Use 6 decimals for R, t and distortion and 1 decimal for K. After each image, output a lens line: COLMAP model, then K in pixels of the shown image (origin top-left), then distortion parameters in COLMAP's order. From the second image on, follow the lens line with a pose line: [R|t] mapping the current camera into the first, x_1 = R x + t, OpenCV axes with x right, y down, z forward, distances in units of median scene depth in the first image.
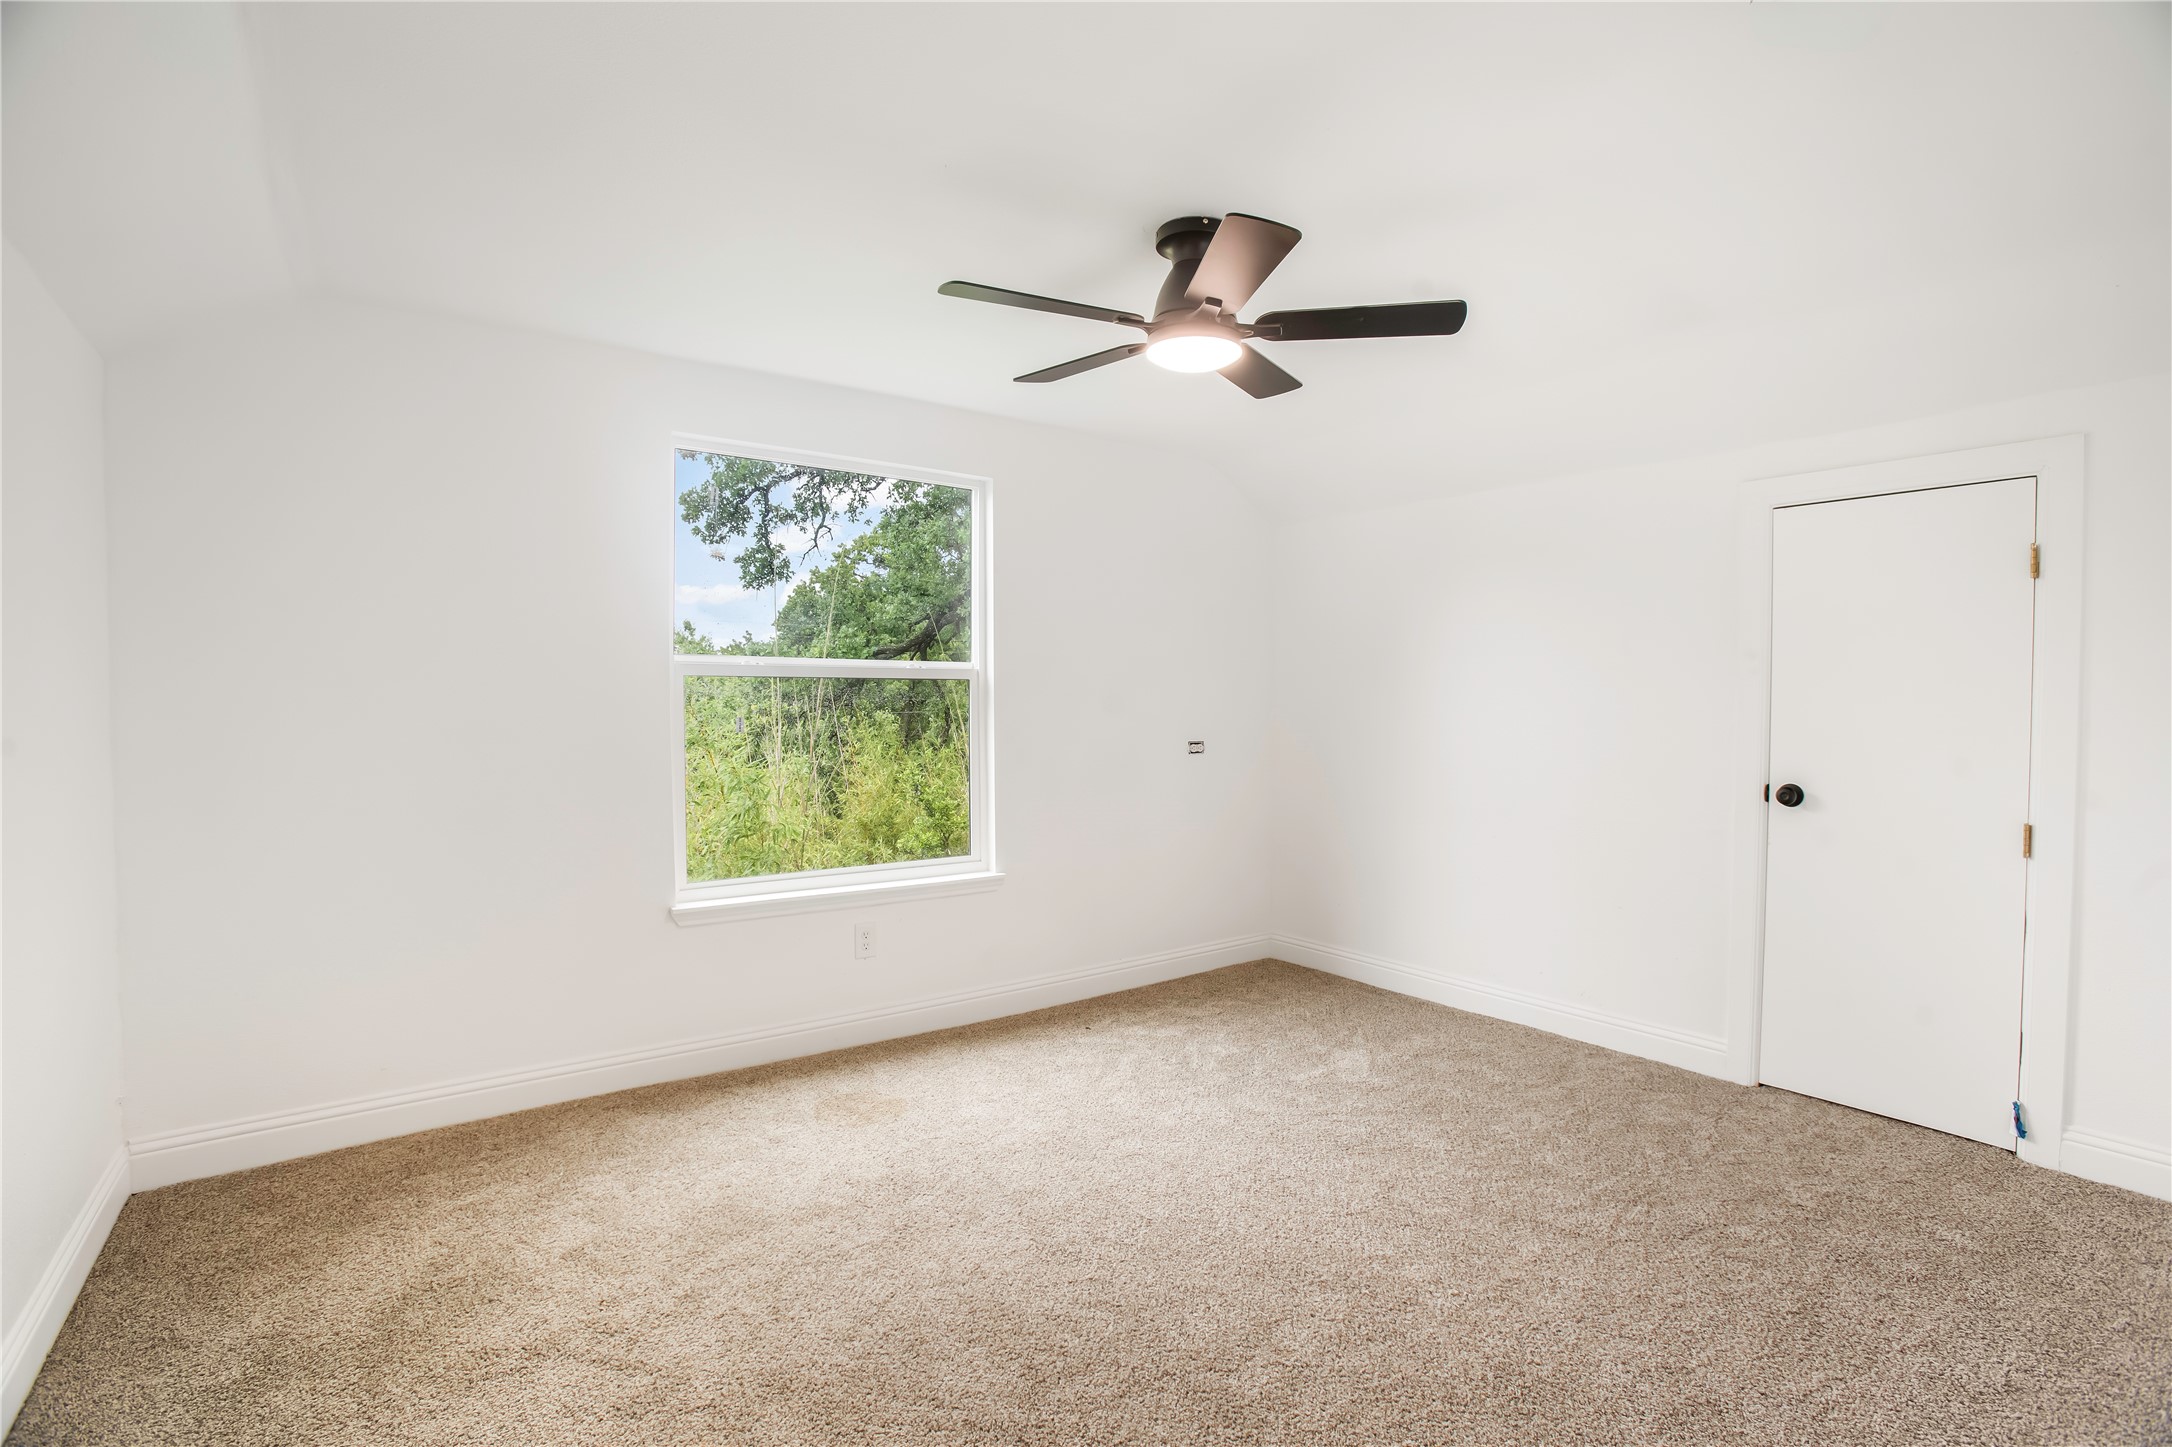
lens RADIAL K [[998.6, 0, 1086.0], [0, 998.6, 723.5], [0, 0, 1]] dist [-0.000411, 0.000004]
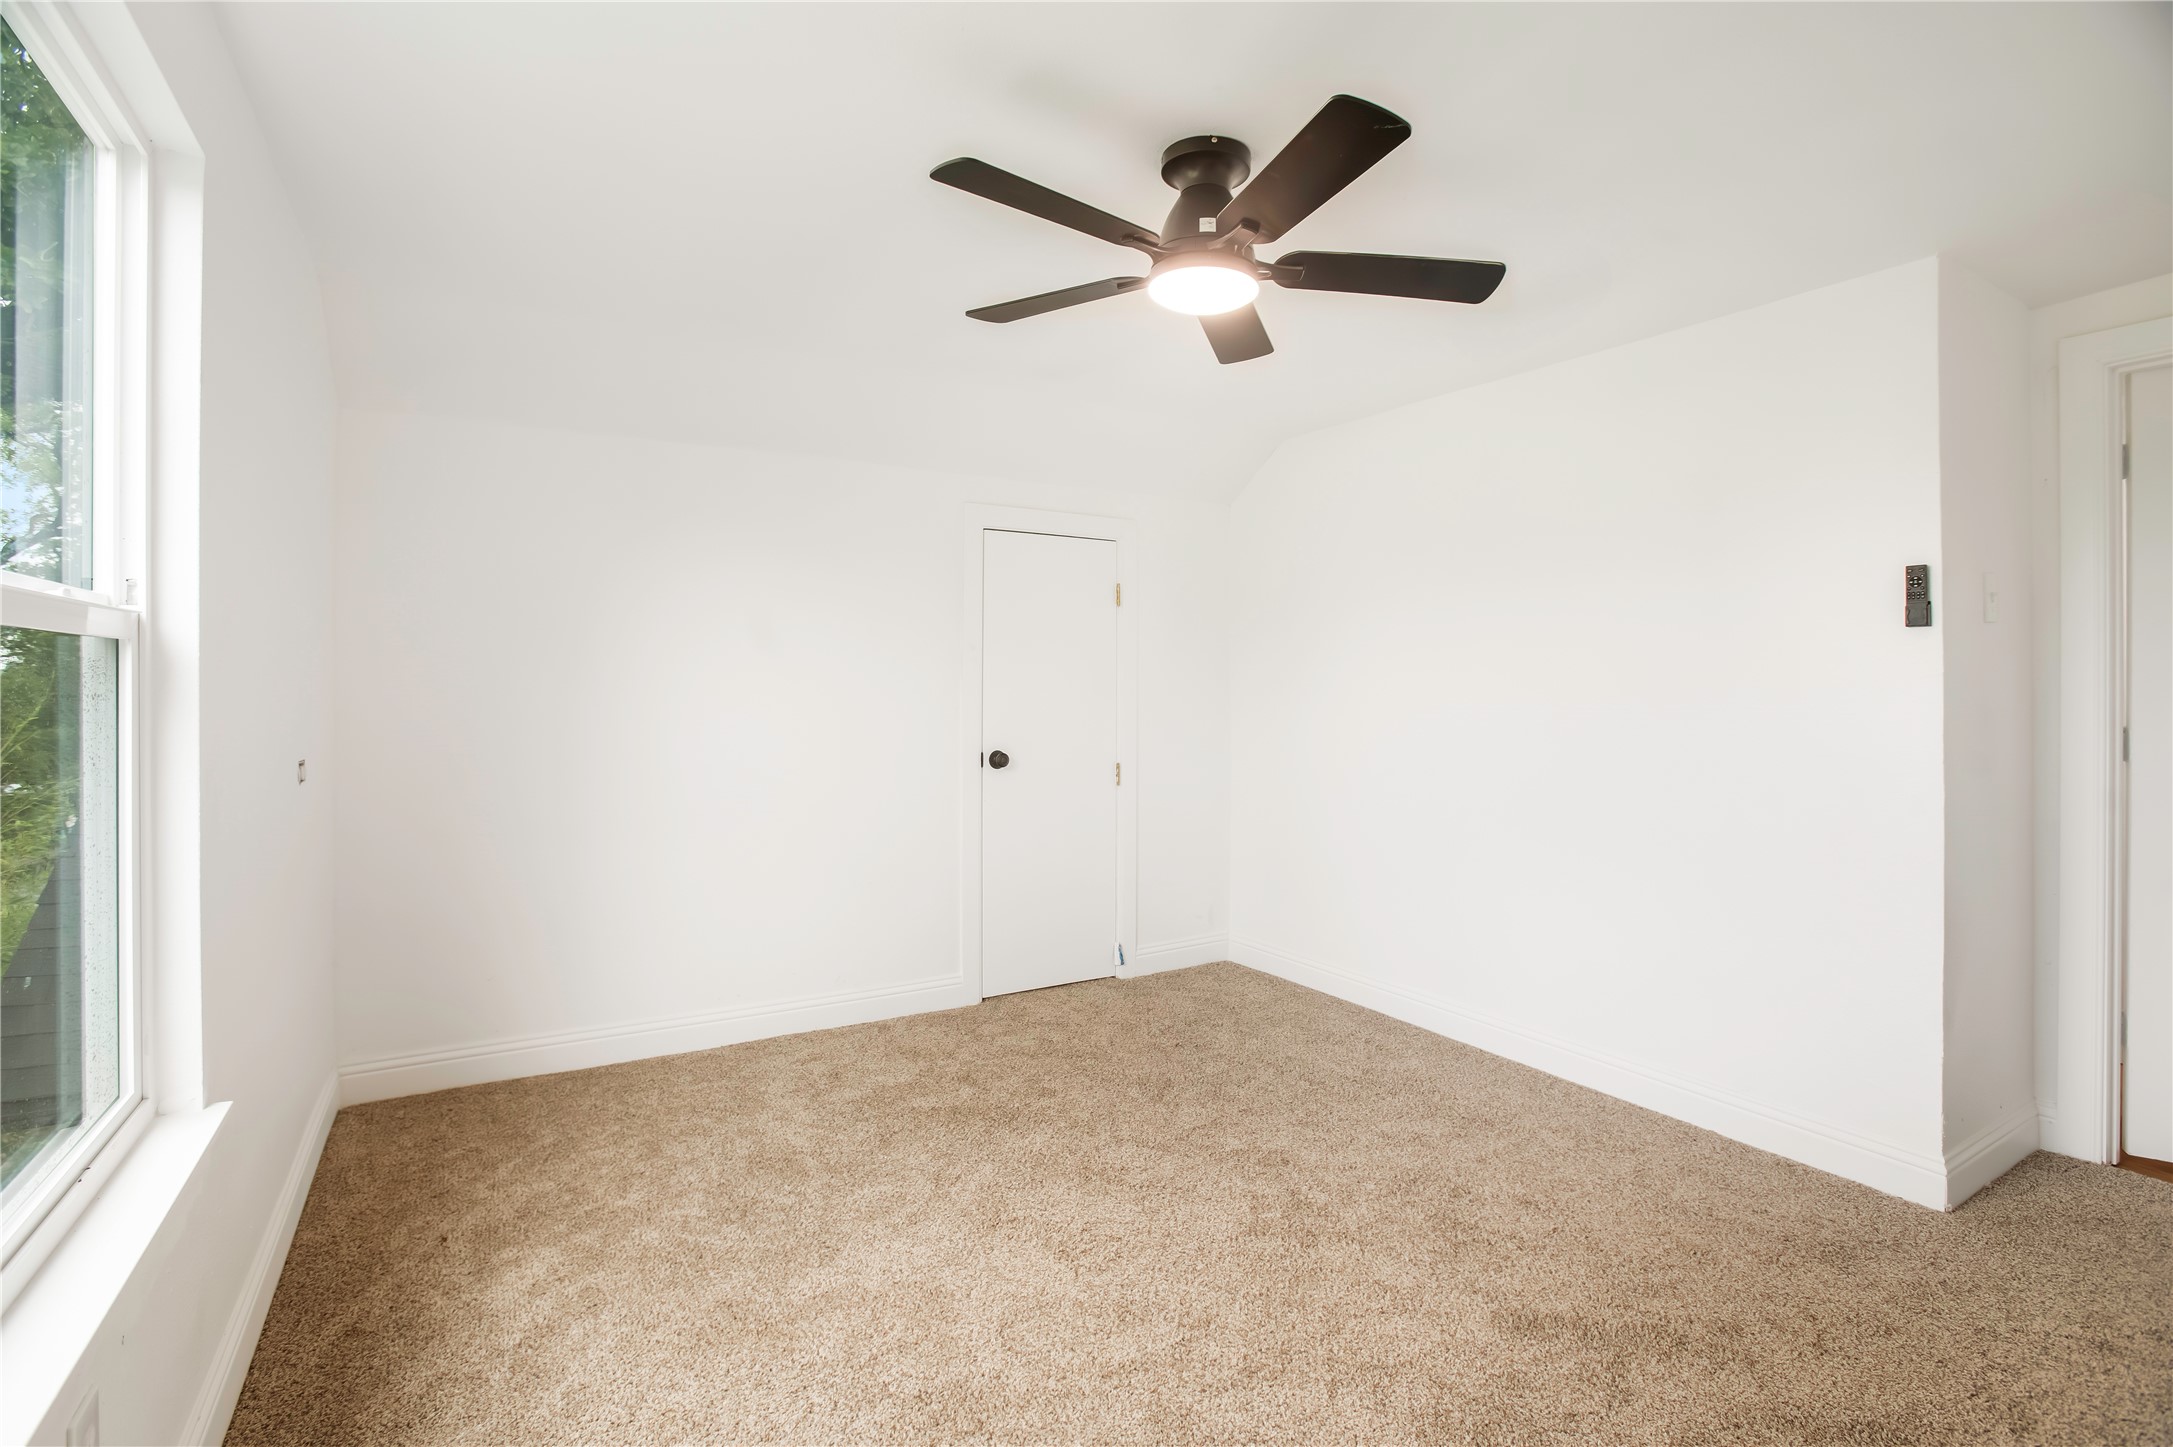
lens RADIAL K [[1035.1, 0, 1088.0], [0, 1035.1, 688.8], [0, 0, 1]] dist [-0.067077, -0.000028]
pose [[0.092913, -0.006436, 0.995653, -0.551802], [0.016164, 0.999857, 0.004955, -0.020336], [-0.995543, 0.015633, 0.093004, 0.741117]]
